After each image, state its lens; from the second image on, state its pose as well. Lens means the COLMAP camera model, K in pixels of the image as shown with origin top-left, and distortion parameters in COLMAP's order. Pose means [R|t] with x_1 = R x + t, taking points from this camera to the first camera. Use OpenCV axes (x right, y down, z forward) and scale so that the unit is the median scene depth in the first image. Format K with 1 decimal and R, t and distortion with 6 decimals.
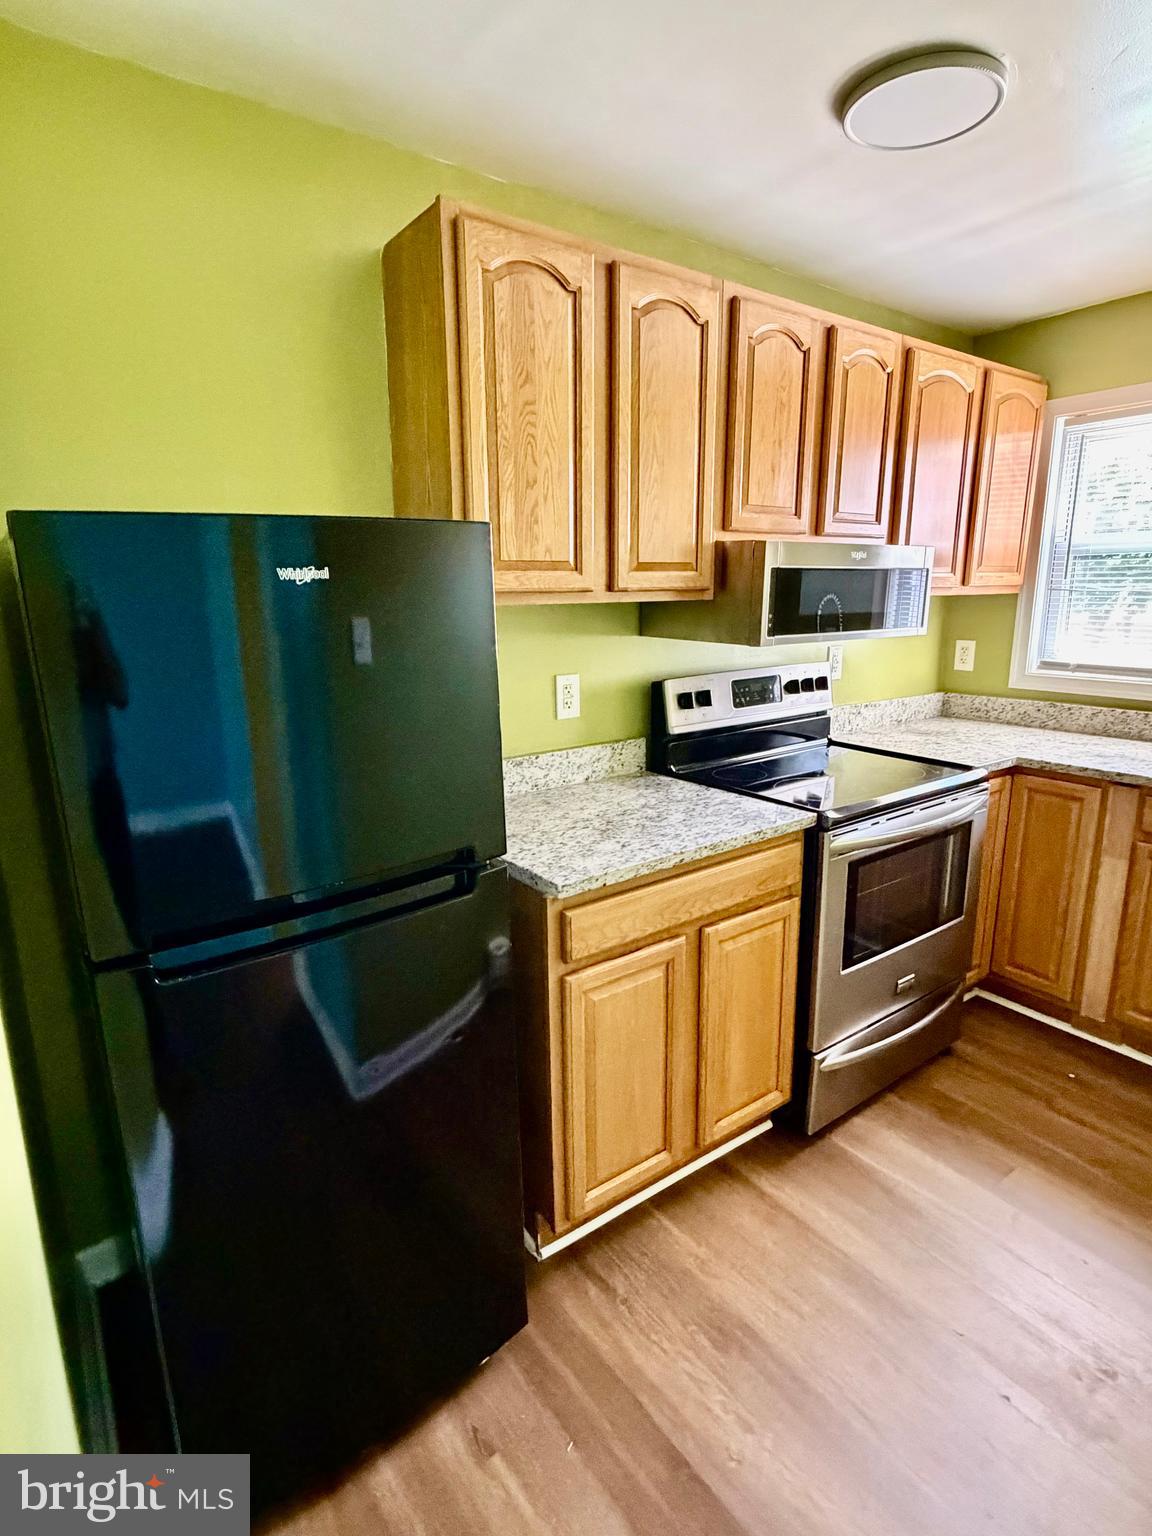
lens RADIAL K [[795.9, 0, 578.2], [0, 795.9, 773.1], [0, 0, 1]] dist [0.002717, -0.001486]
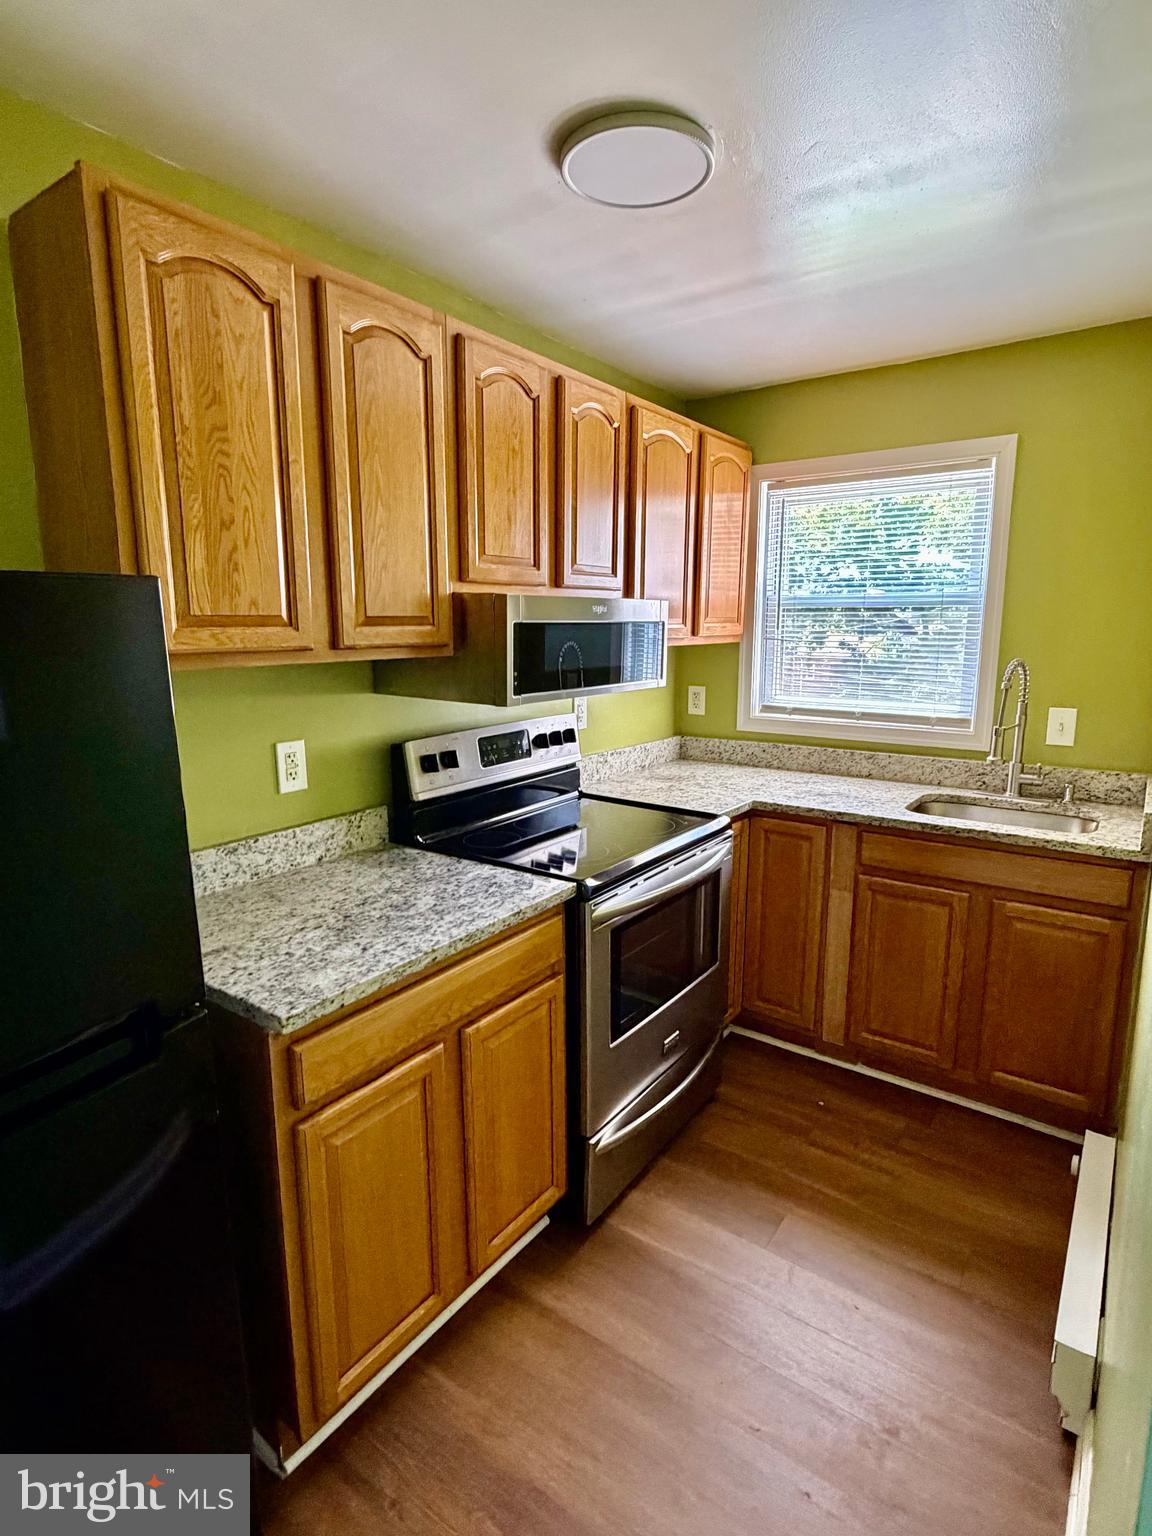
lens RADIAL K [[795.9, 0, 571.8], [0, 795.9, 769.3], [0, 0, 1]] dist [0.002717, -0.001486]
pose [[0.952279, -0.047033, 0.301583, 0.017647], [0.060943, 0.997460, -0.036879, -0.047649], [-0.299083, 0.053498, 0.952726, 0.098917]]
